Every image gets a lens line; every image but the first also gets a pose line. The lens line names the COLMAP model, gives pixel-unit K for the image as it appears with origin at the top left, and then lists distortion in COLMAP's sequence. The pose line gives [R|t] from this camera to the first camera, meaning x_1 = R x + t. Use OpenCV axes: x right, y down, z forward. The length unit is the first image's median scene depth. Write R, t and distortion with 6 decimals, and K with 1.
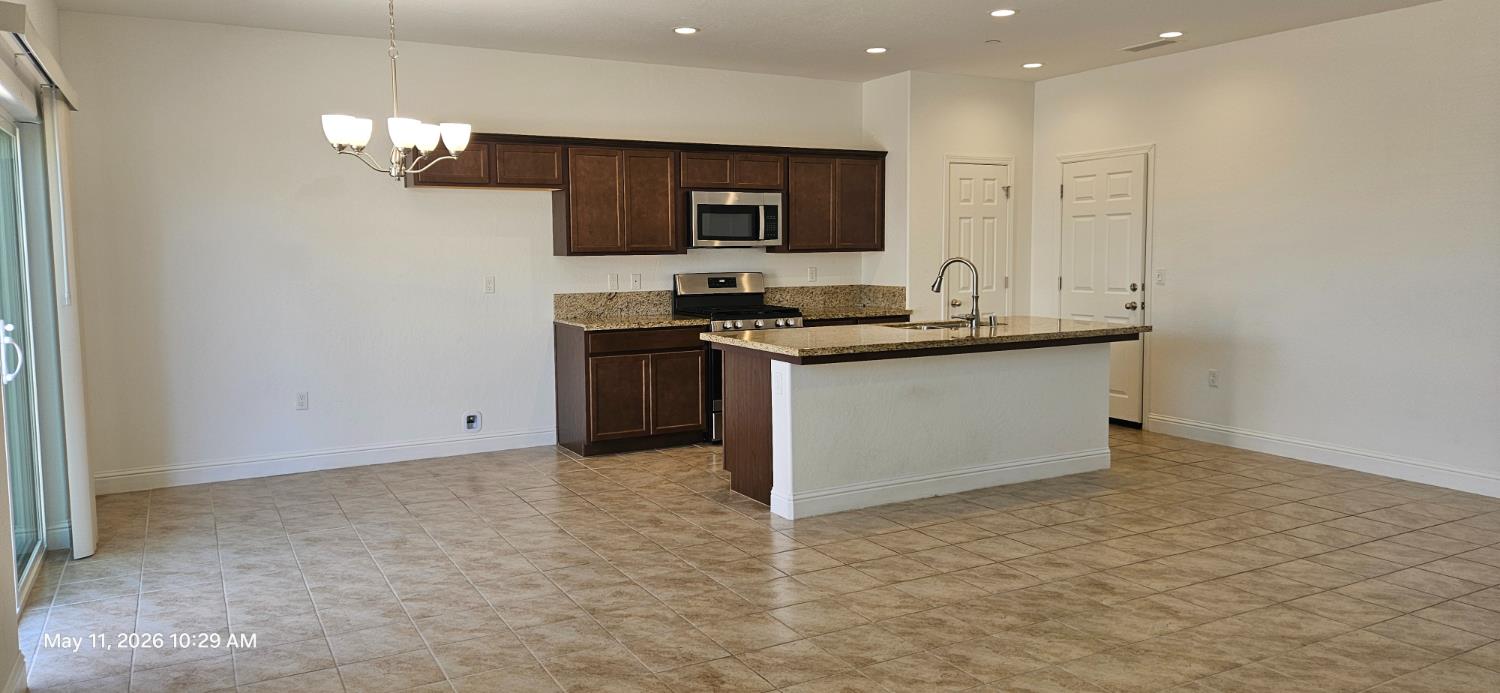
lens RADIAL K [[1002.9, 0, 736.1], [0, 1002.9, 345.6], [0, 0, 1]] dist [0.063238, -0.005462]
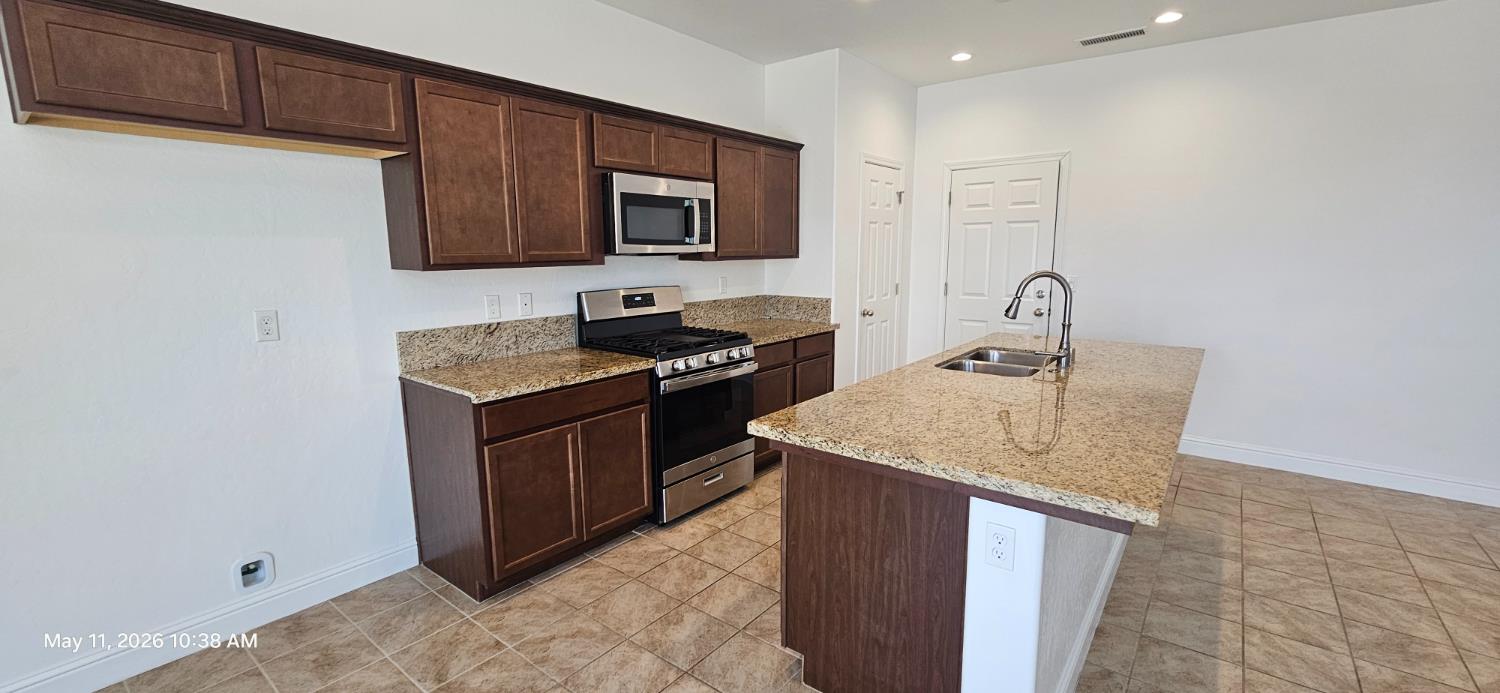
lens RADIAL K [[617.9, 0, 743.1], [0, 617.9, 355.0], [0, 0, 1]] dist [-0.004135, 0.001122]
pose [[0.922671, -0.062459, 0.380495, -0.132474], [0.035165, 0.996311, 0.078276, -0.060395], [-0.383980, -0.058843, 0.921464, 0.580608]]
